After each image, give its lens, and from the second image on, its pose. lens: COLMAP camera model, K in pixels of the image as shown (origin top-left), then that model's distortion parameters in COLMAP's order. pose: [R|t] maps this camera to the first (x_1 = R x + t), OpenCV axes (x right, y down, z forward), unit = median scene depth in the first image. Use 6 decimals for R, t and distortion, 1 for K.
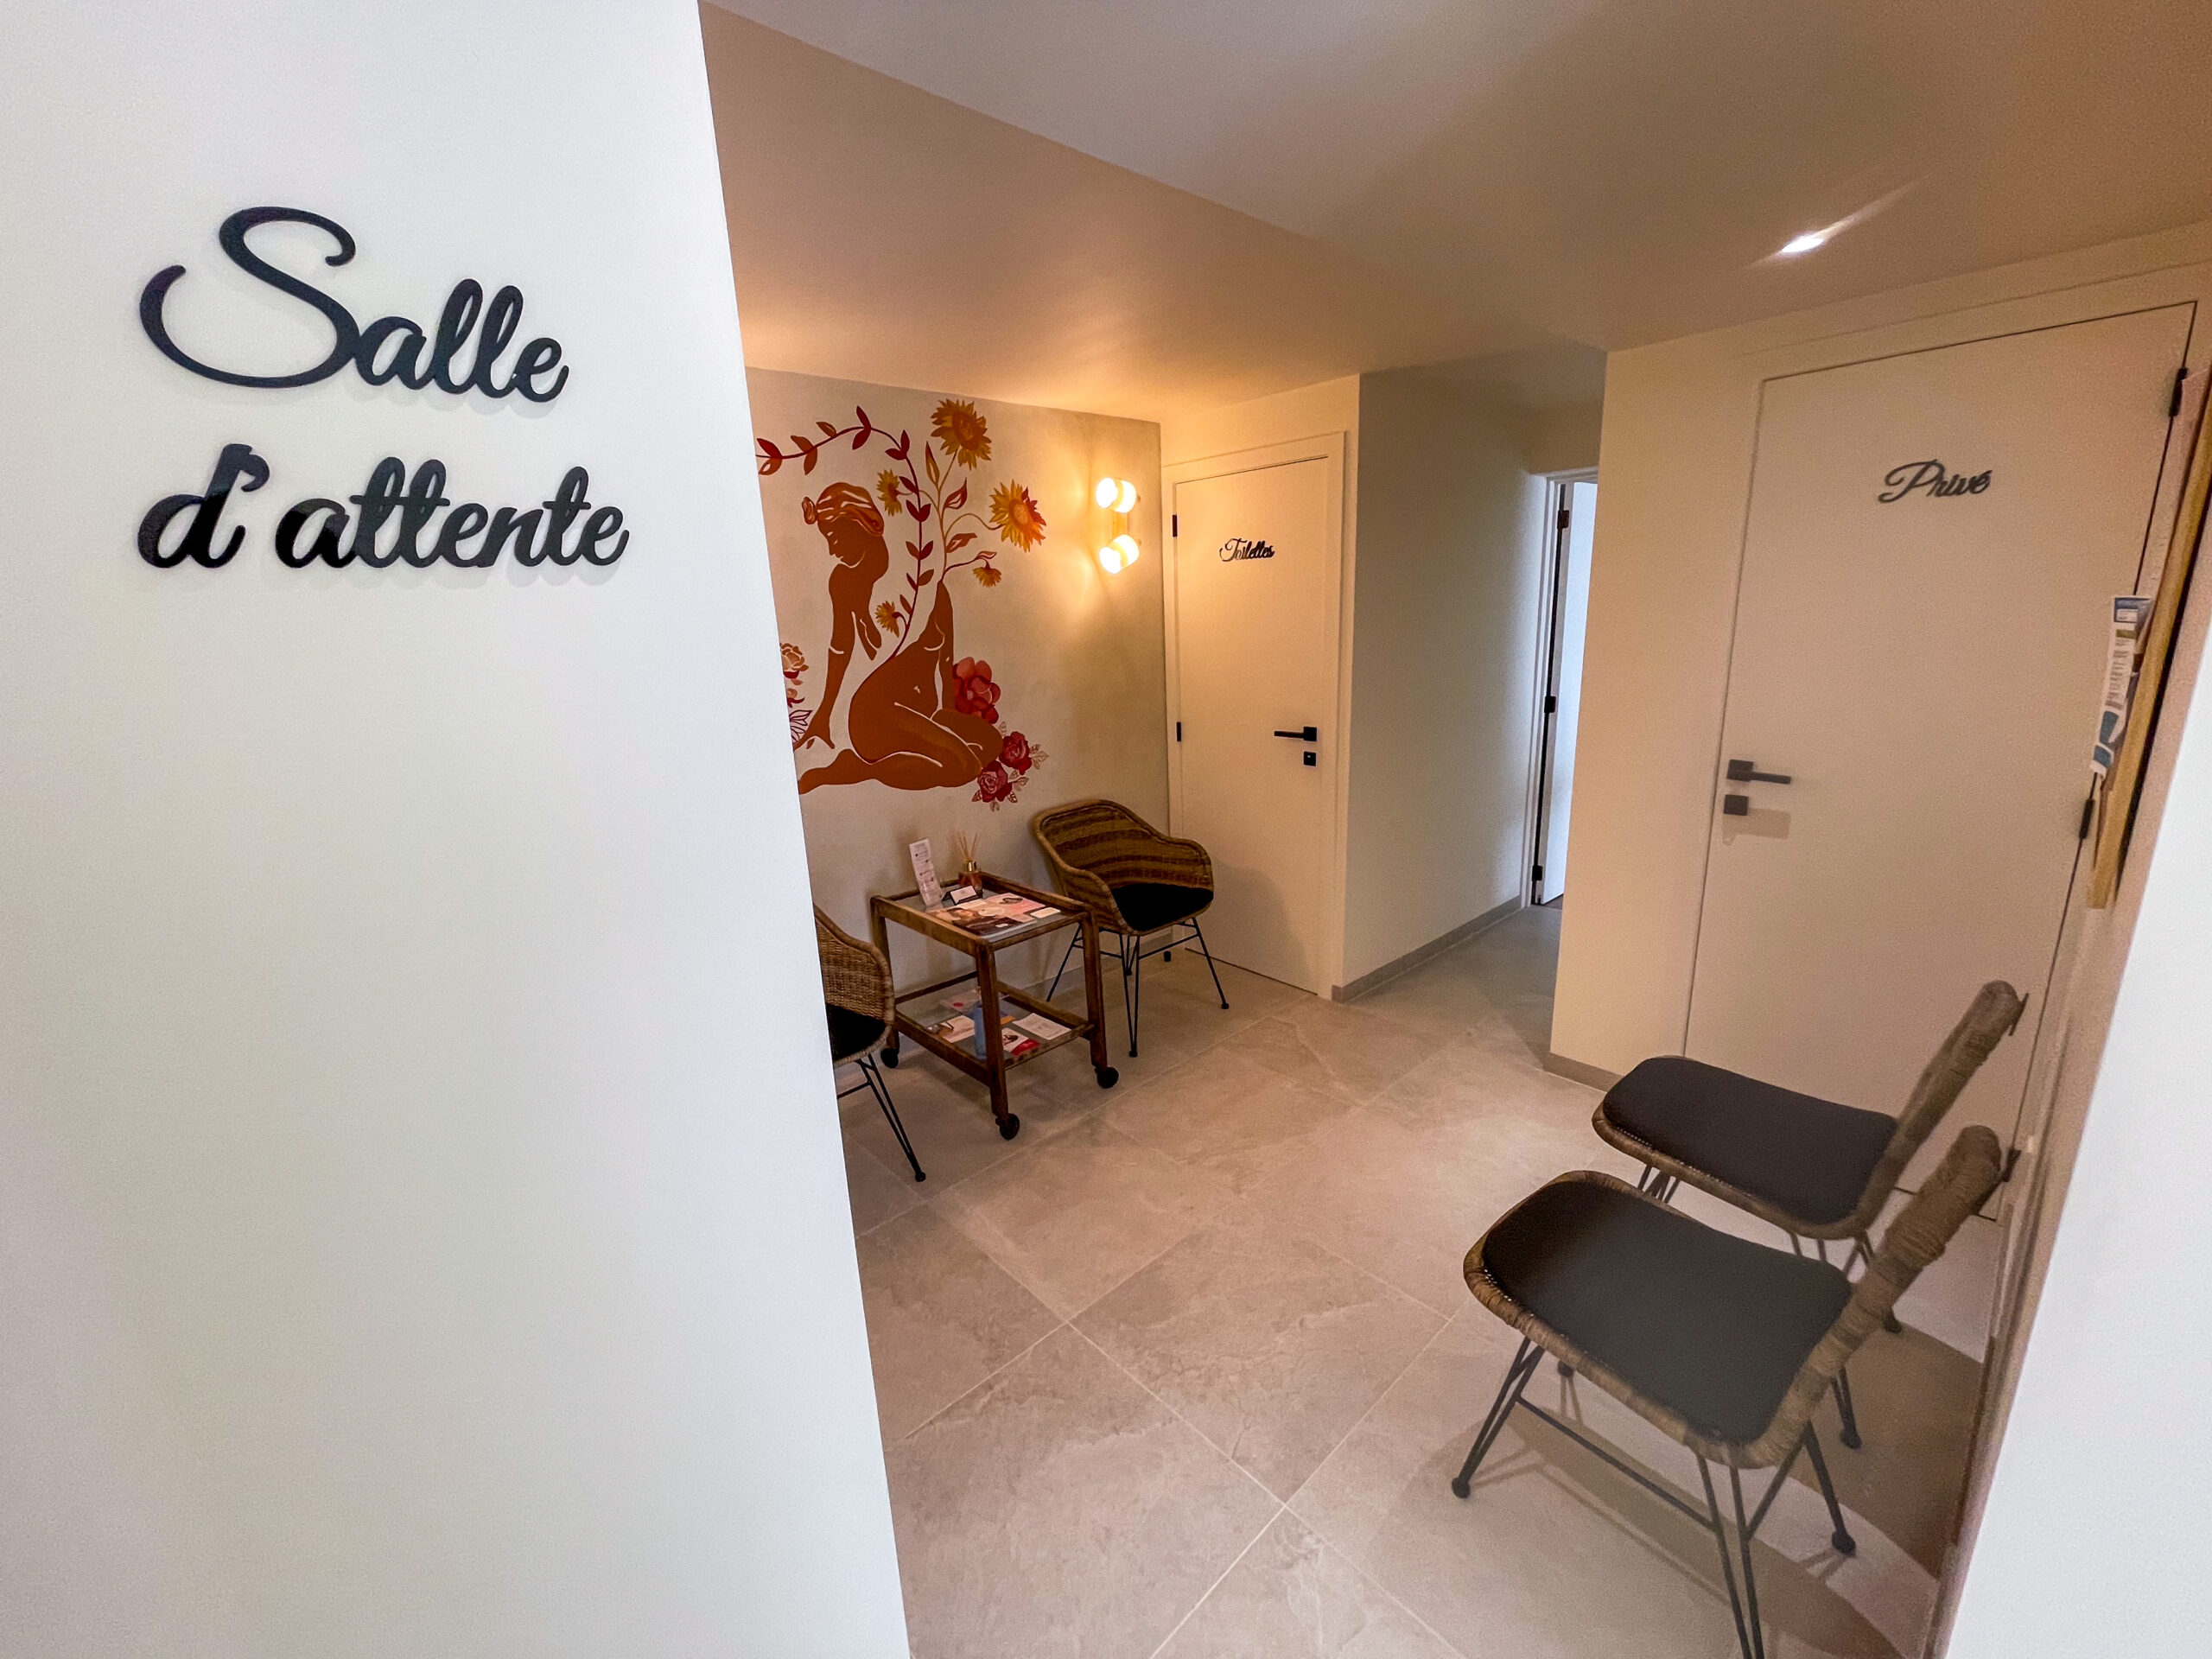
lens RADIAL K [[892.5, 0, 1089.7], [0, 892.5, 822.6], [0, 0, 1]] dist [-0.006749, 0.000313]
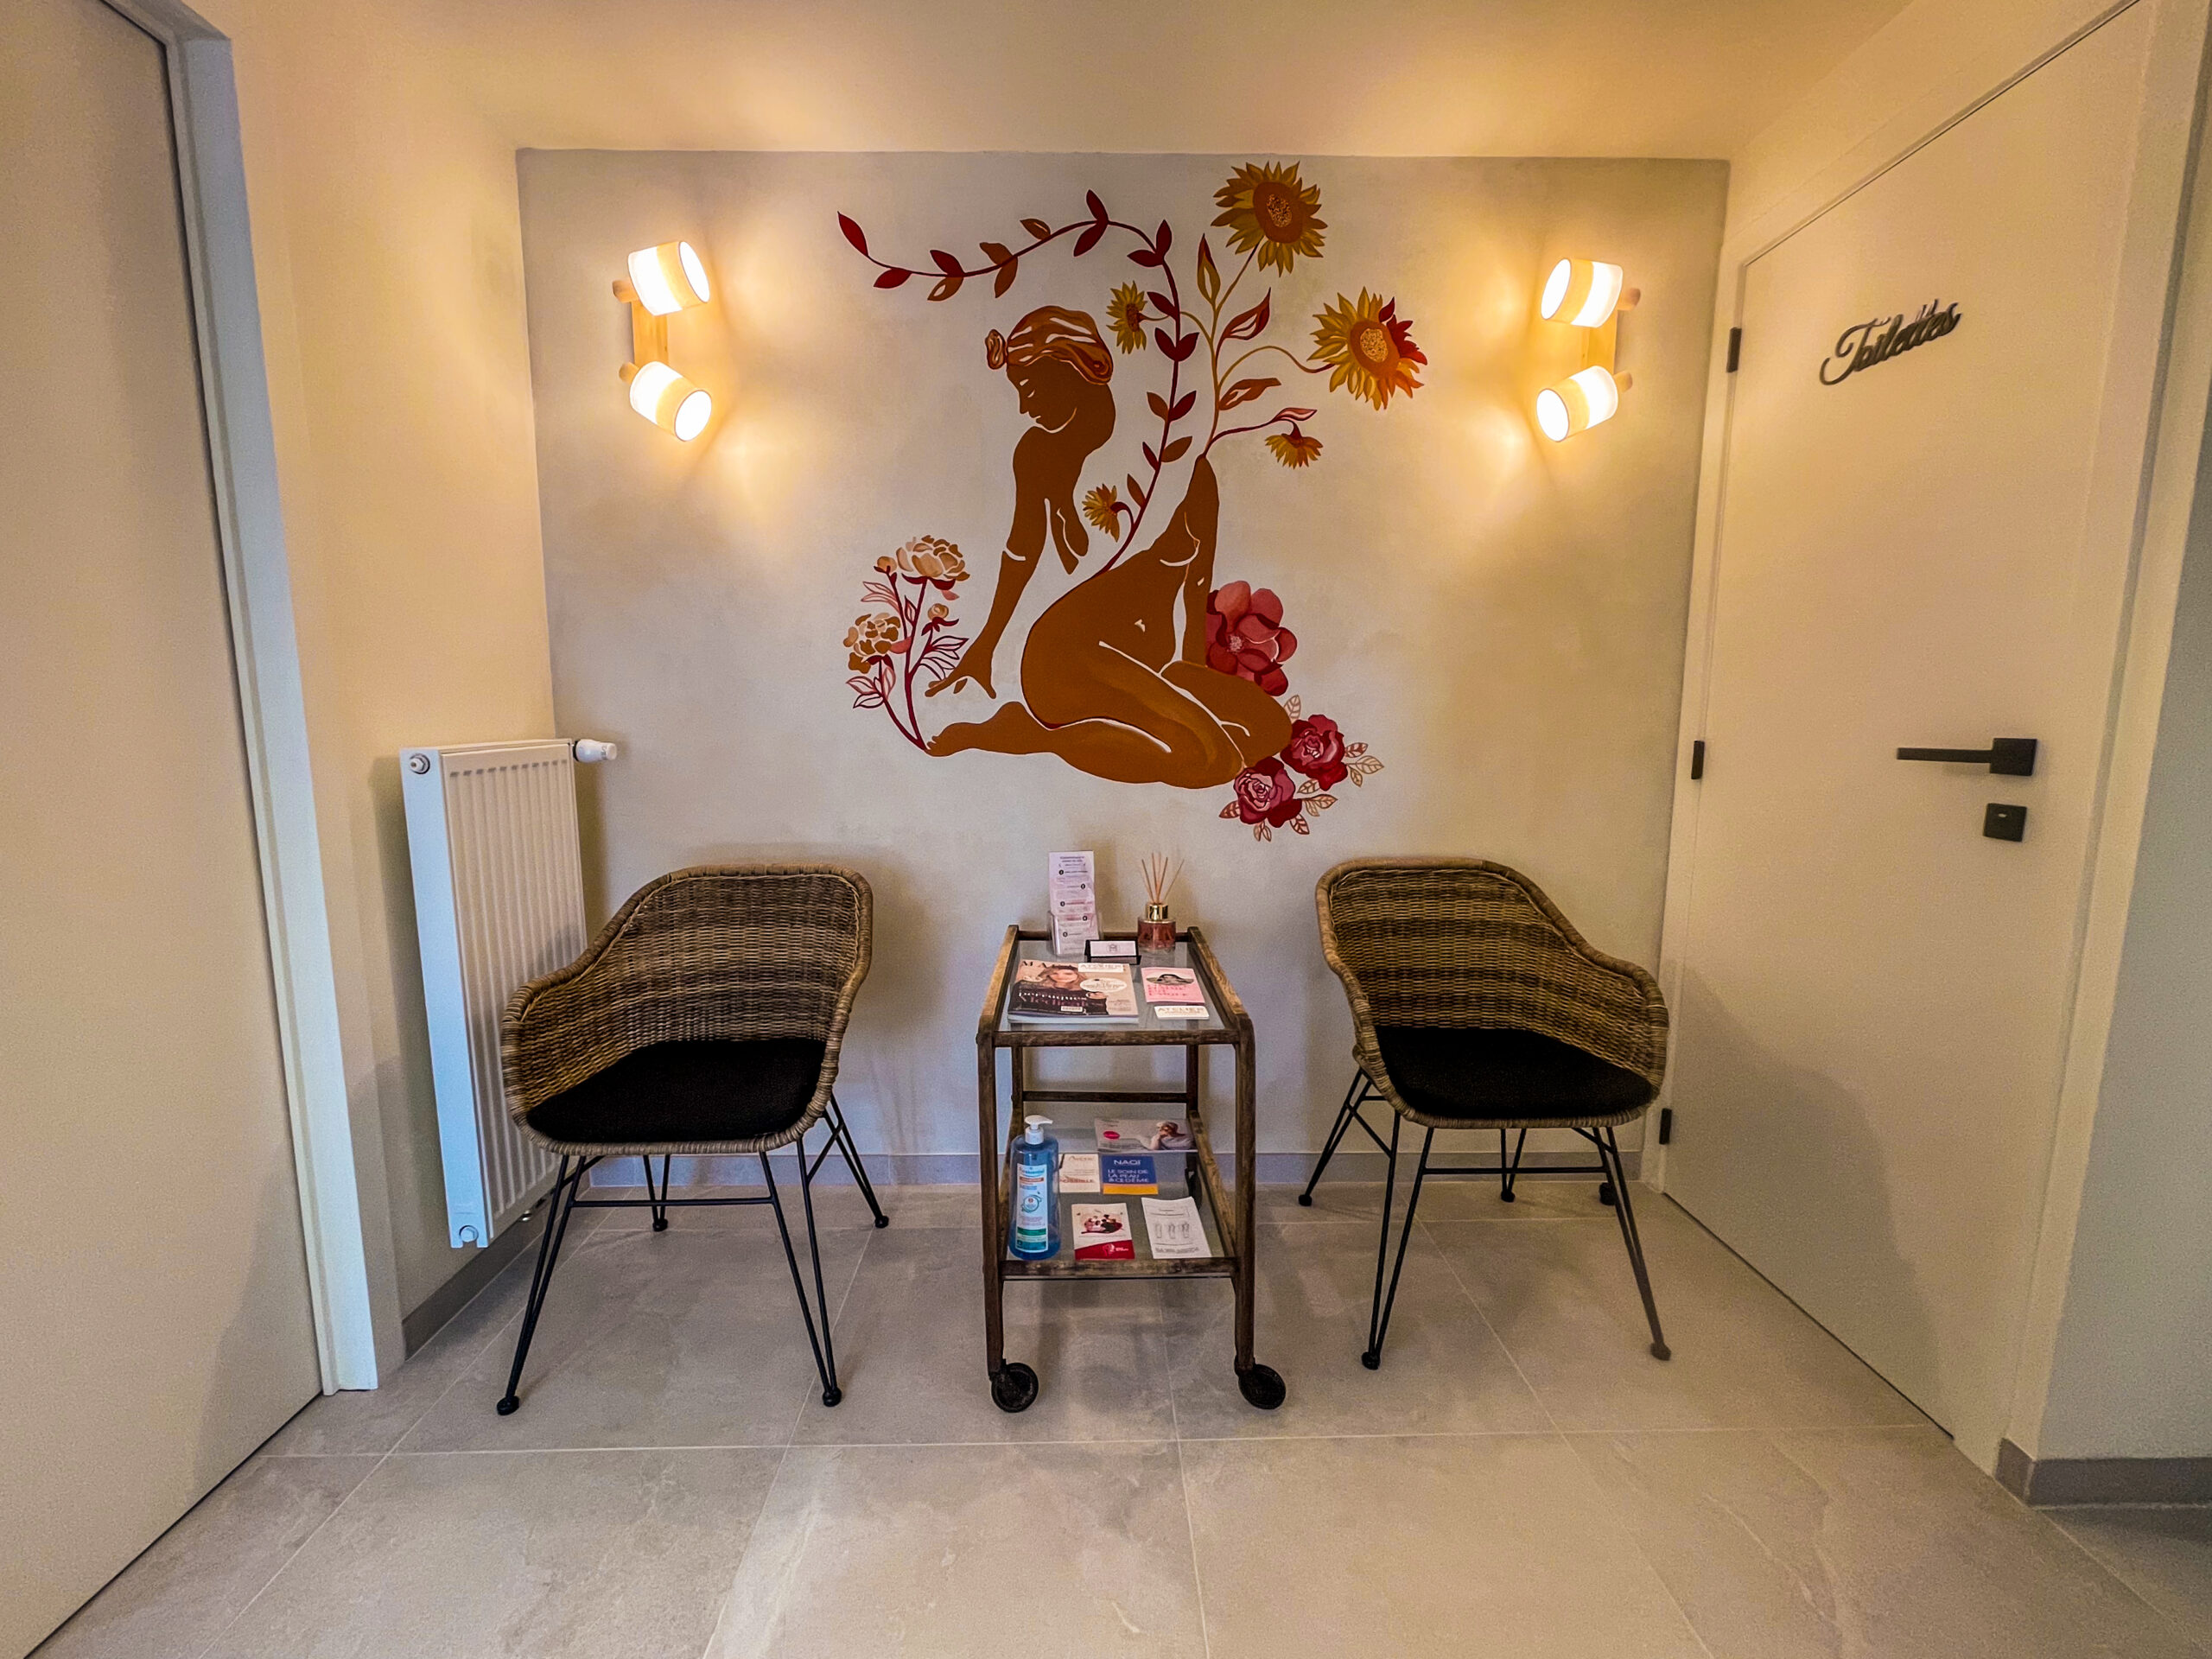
lens RADIAL K [[892.5, 0, 1123.9], [0, 892.5, 837.1], [0, 0, 1]] dist [-0.006749, 0.000313]
pose [[0.757517, 0.130408, -0.639658, 0.222729], [-0.190671, 0.981316, -0.025740, 0.018664], [0.624350, 0.141463, 0.768229, 0.511934]]
